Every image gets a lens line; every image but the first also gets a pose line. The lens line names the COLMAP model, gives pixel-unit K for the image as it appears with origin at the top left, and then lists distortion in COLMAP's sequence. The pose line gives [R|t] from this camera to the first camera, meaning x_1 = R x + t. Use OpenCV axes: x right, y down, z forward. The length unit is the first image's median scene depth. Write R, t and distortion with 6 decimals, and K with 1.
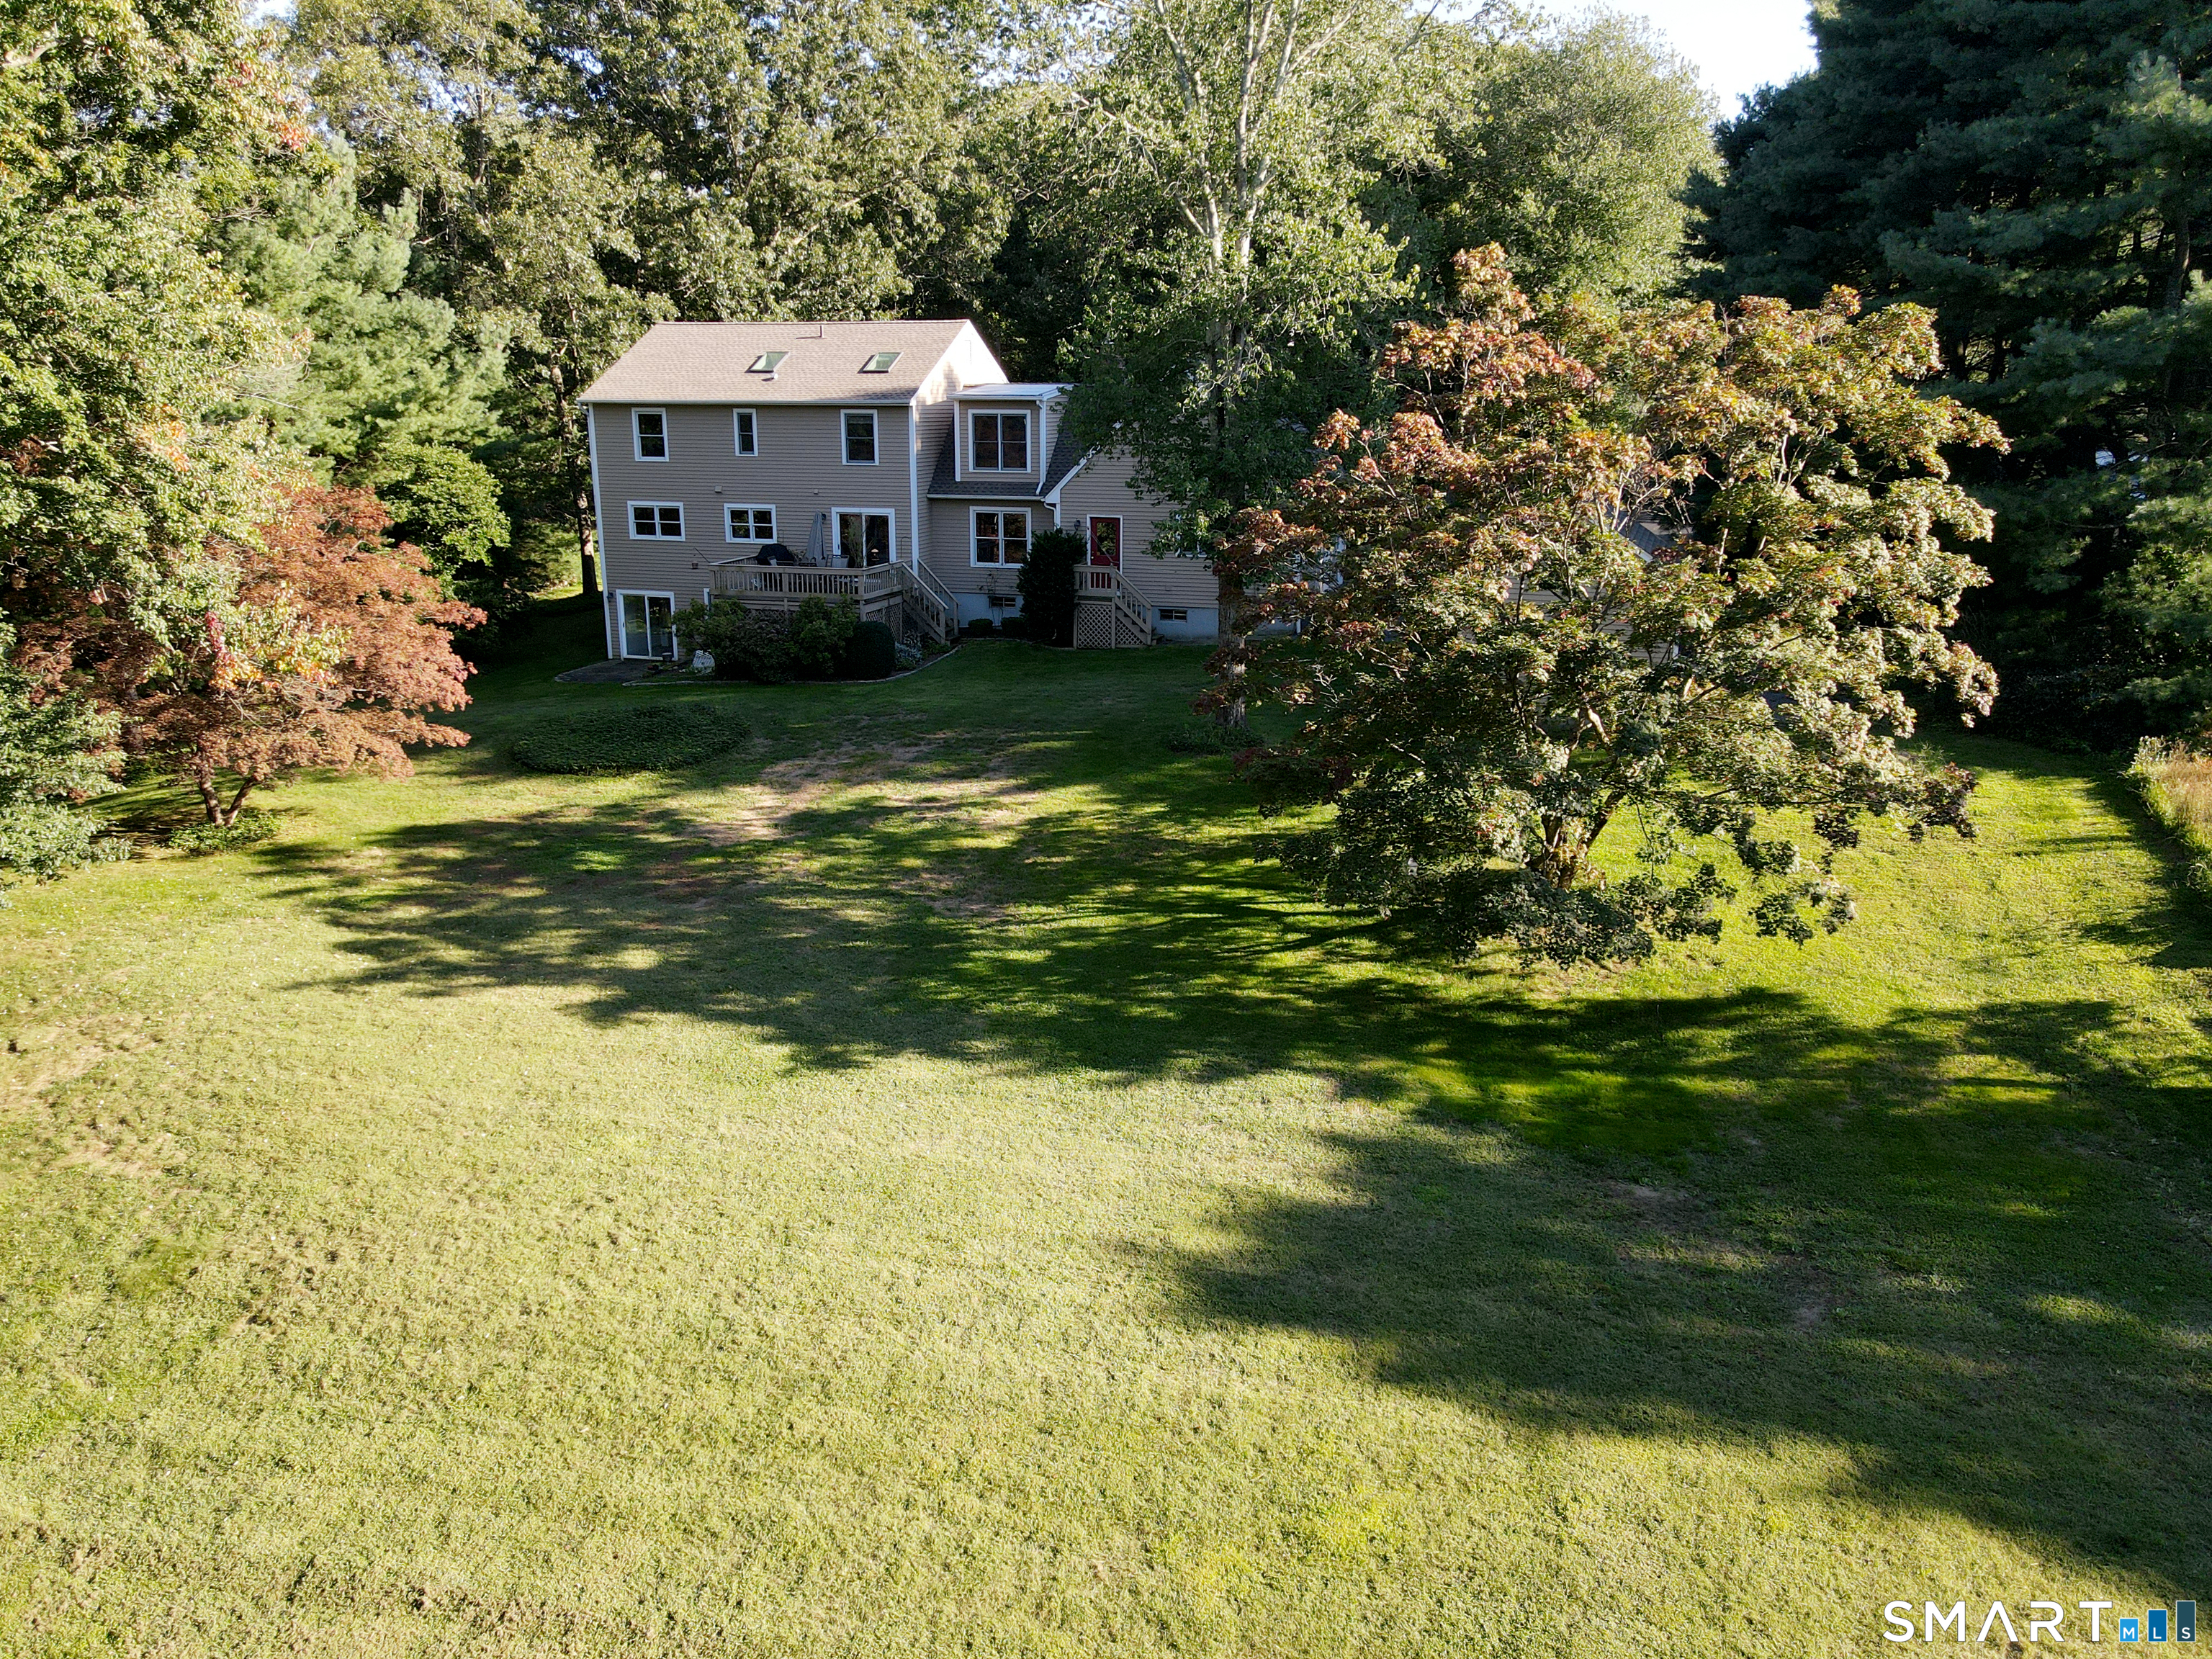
lens RADIAL K [[1534.9, 0, 1106.0], [0, 1534.9, 829.5], [0, 0, 1]] dist [0.021668, 0.003441]
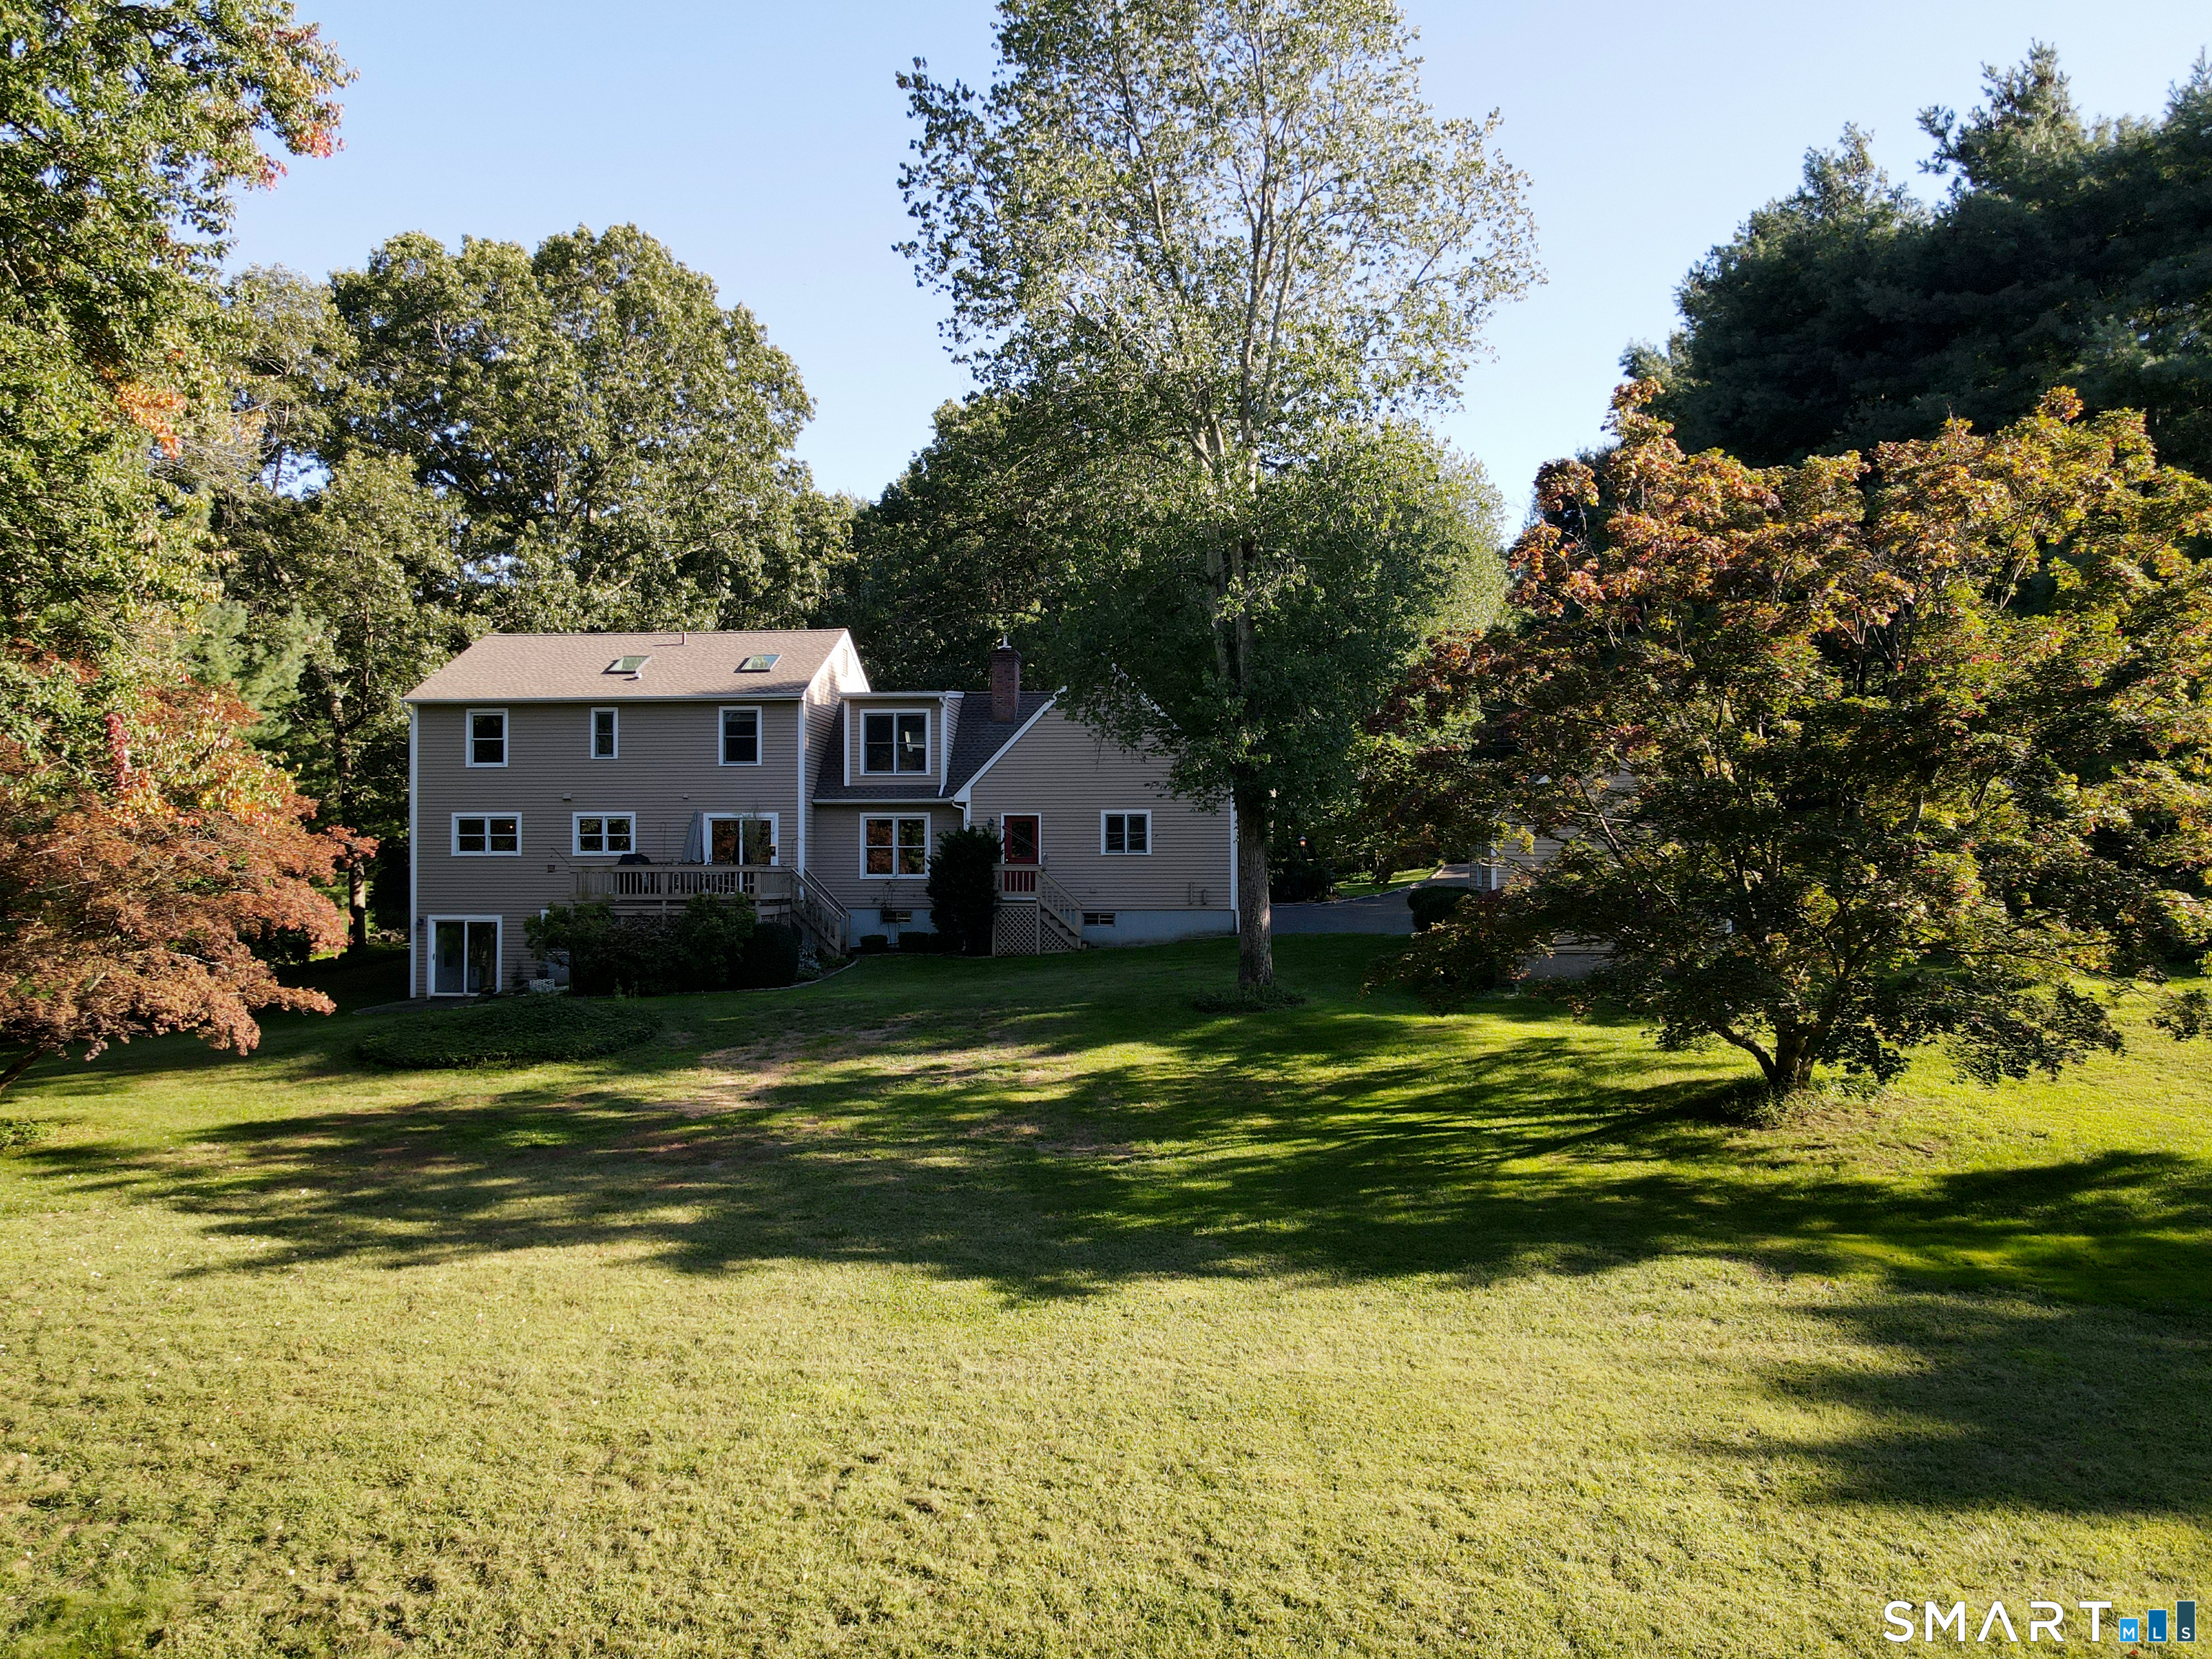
lens RADIAL K [[1548.7, 0, 1106.1], [0, 1548.7, 863.7], [0, 0, 1]] dist [0.015793, -0.000292]
pose [[0.980175, -0.007377, 0.197995, -0.131482], [0.059790, 0.963733, -0.260083, 0.066447], [-0.188896, 0.266765, 0.945069, 0.122900]]
